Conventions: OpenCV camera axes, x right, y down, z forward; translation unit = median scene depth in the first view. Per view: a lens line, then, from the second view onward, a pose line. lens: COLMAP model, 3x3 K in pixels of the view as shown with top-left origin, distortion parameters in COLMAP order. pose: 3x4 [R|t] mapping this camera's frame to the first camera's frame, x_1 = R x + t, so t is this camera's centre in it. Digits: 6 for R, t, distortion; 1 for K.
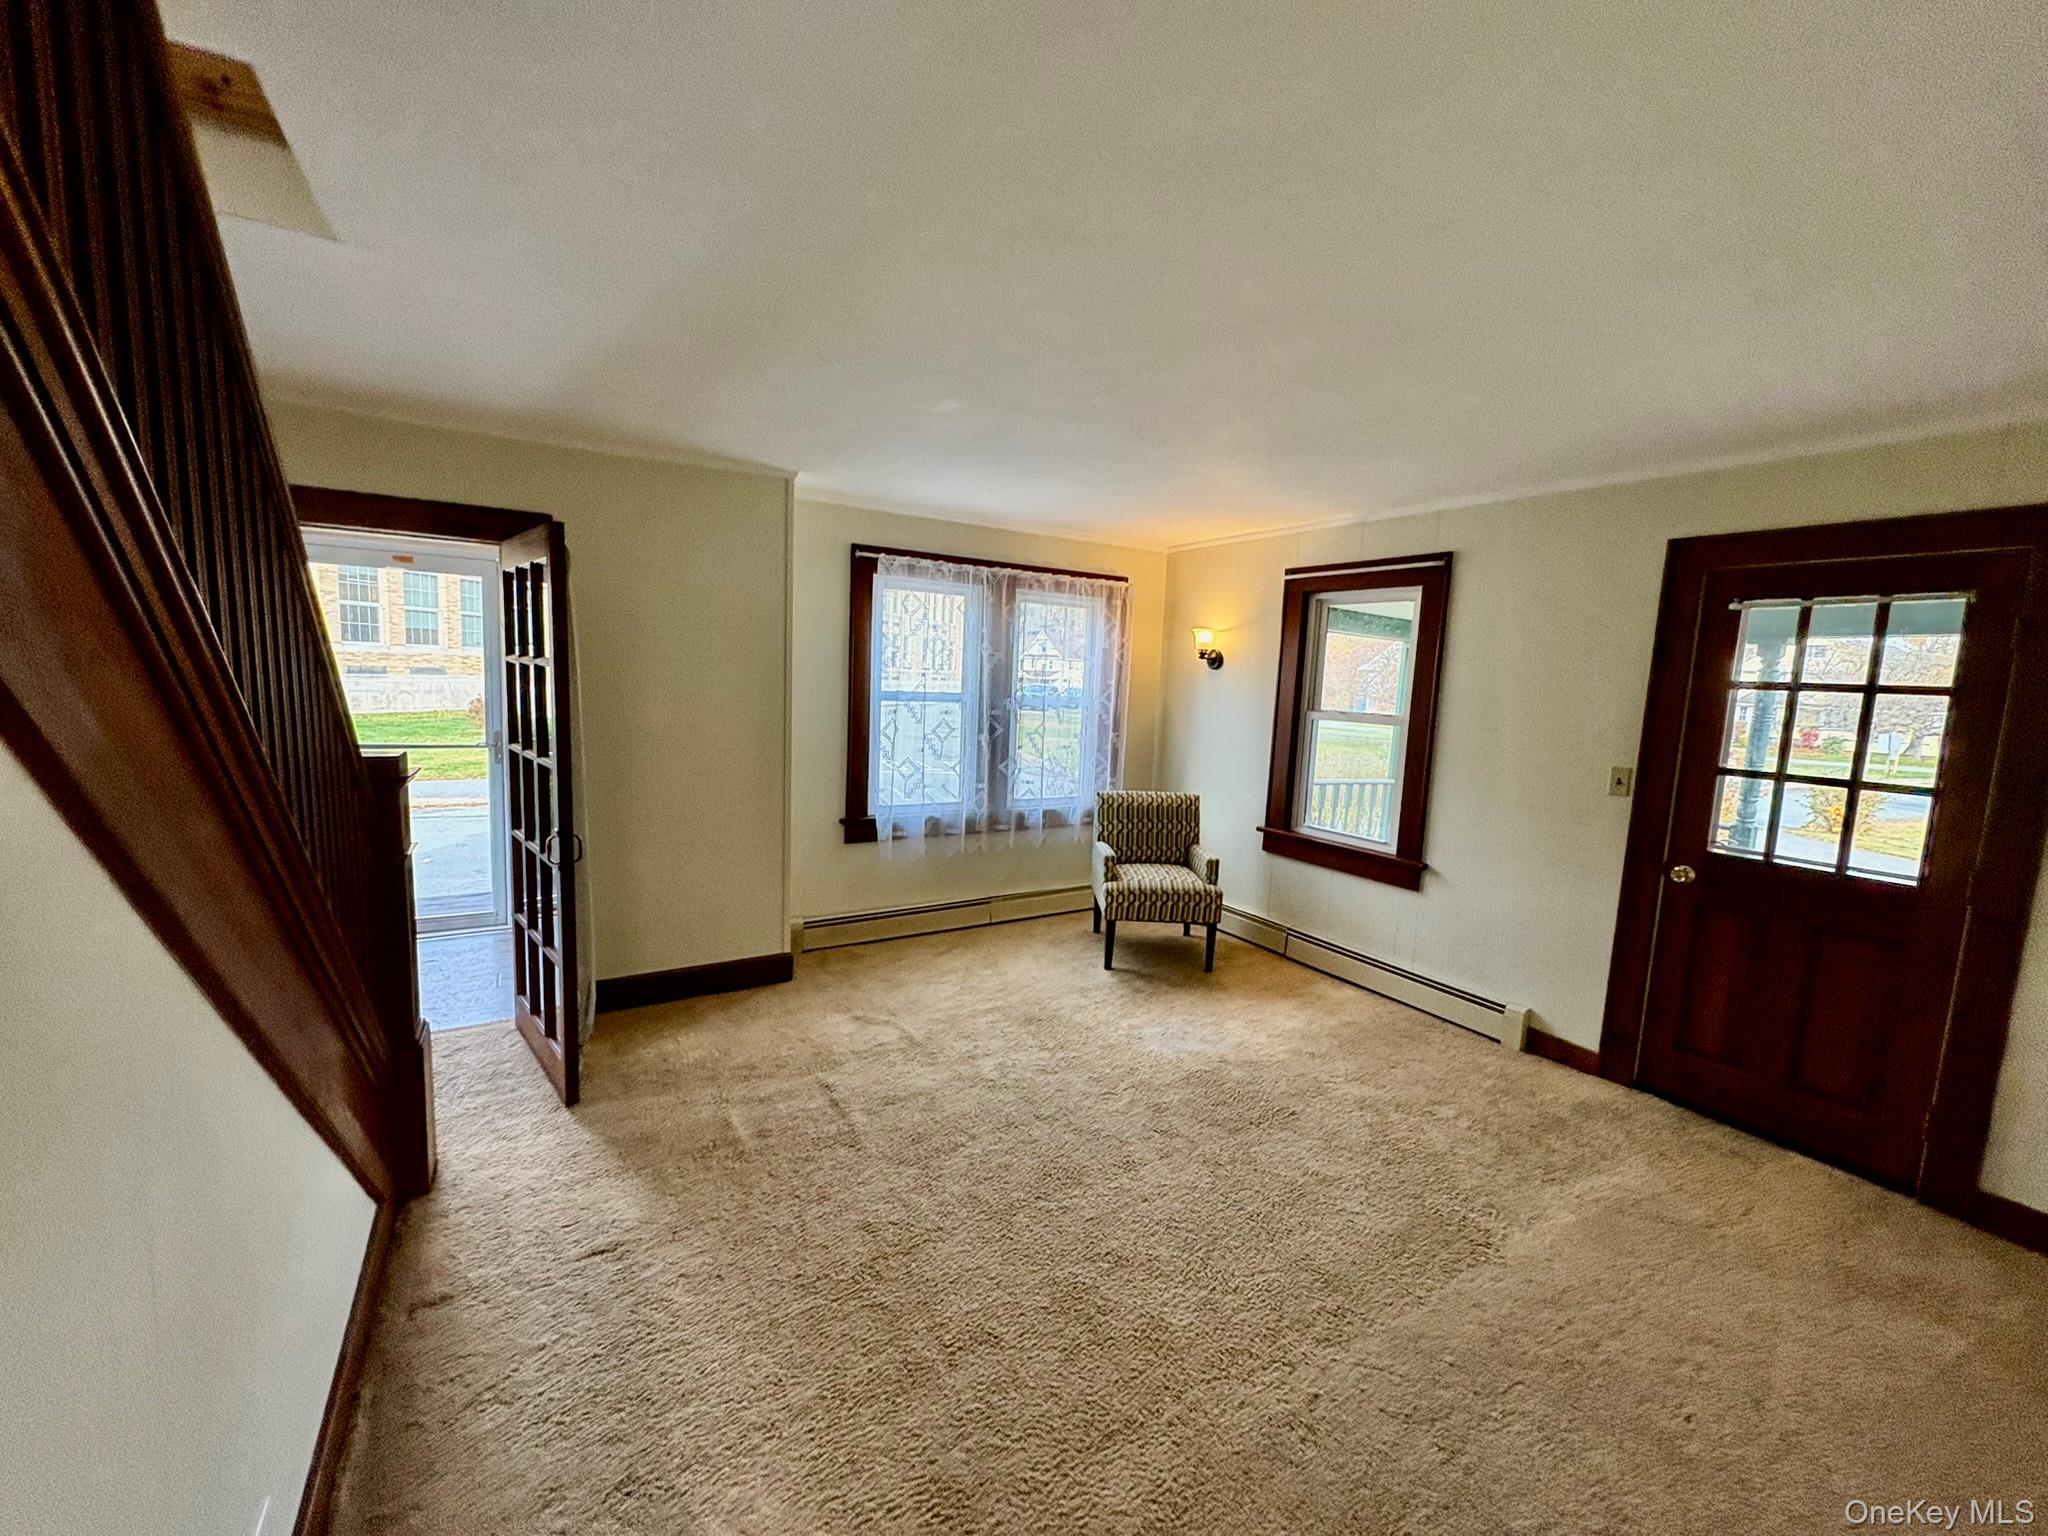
lens RADIAL K [[809.2, 0, 1019.5], [0, 809.2, 765.1], [0, 0, 1]] dist [-0.000214, -0.000086]
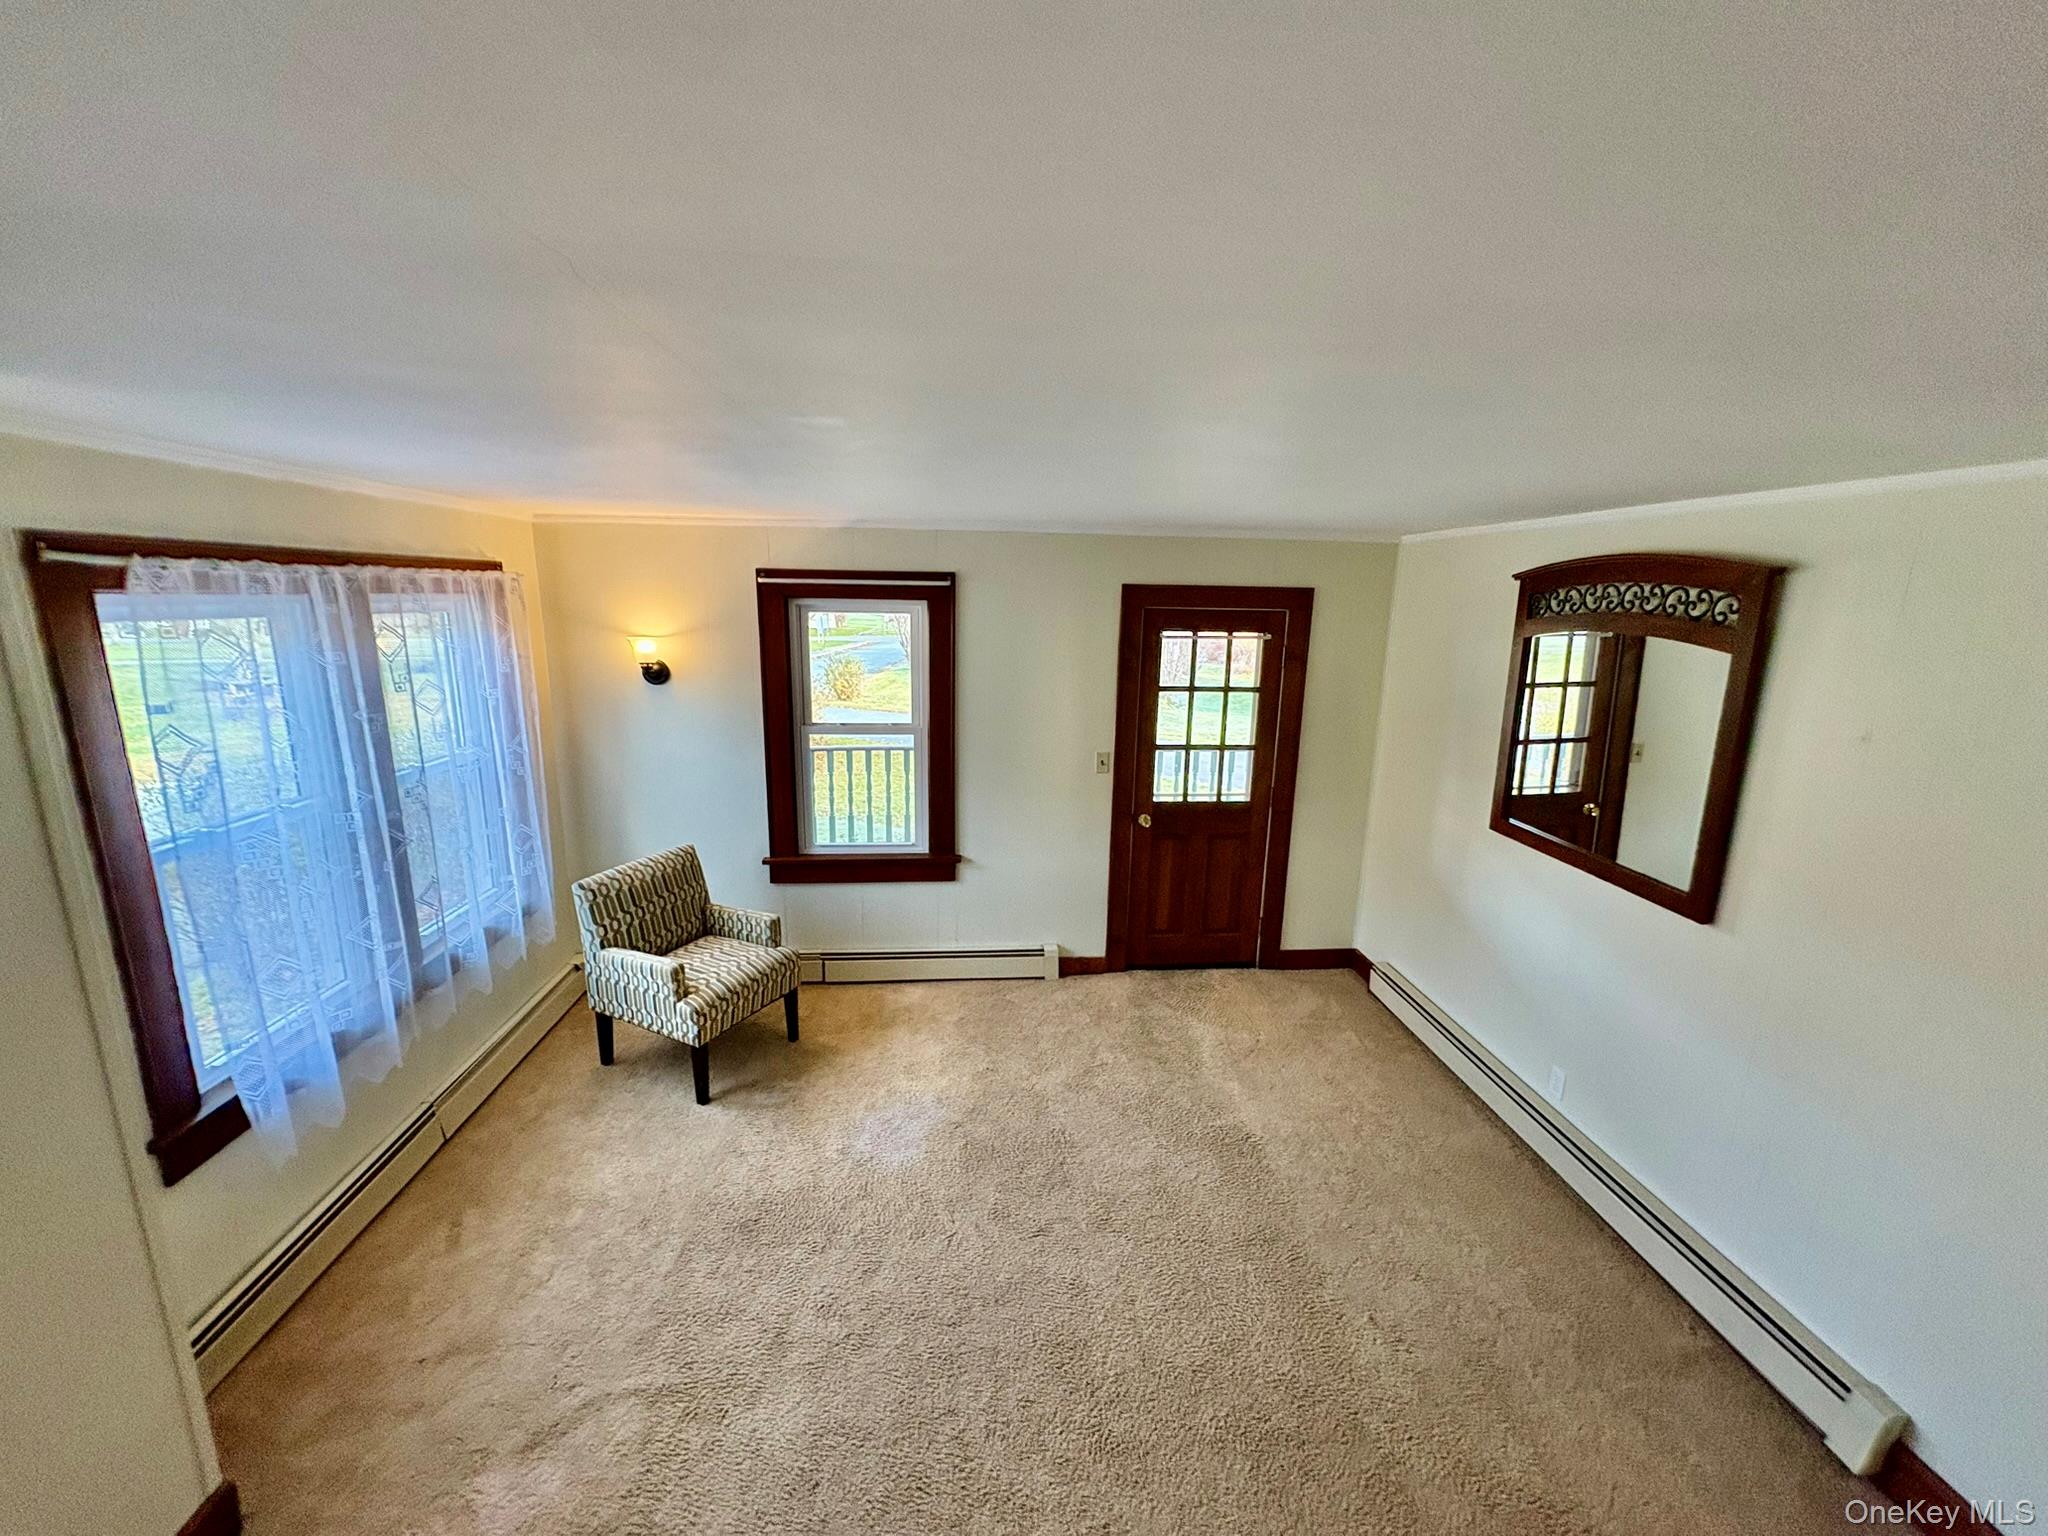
lens RADIAL K [[807.9, 0, 1021.3], [0, 807.9, 773.2], [0, 0, 1]] dist [-0.000227, 0.000146]
pose [[0.455824, -0.226703, 0.860715, -0.404135], [0.106359, 0.973964, 0.200205, -0.208809], [-0.883692, 0.000286, 0.468068, 0.419944]]
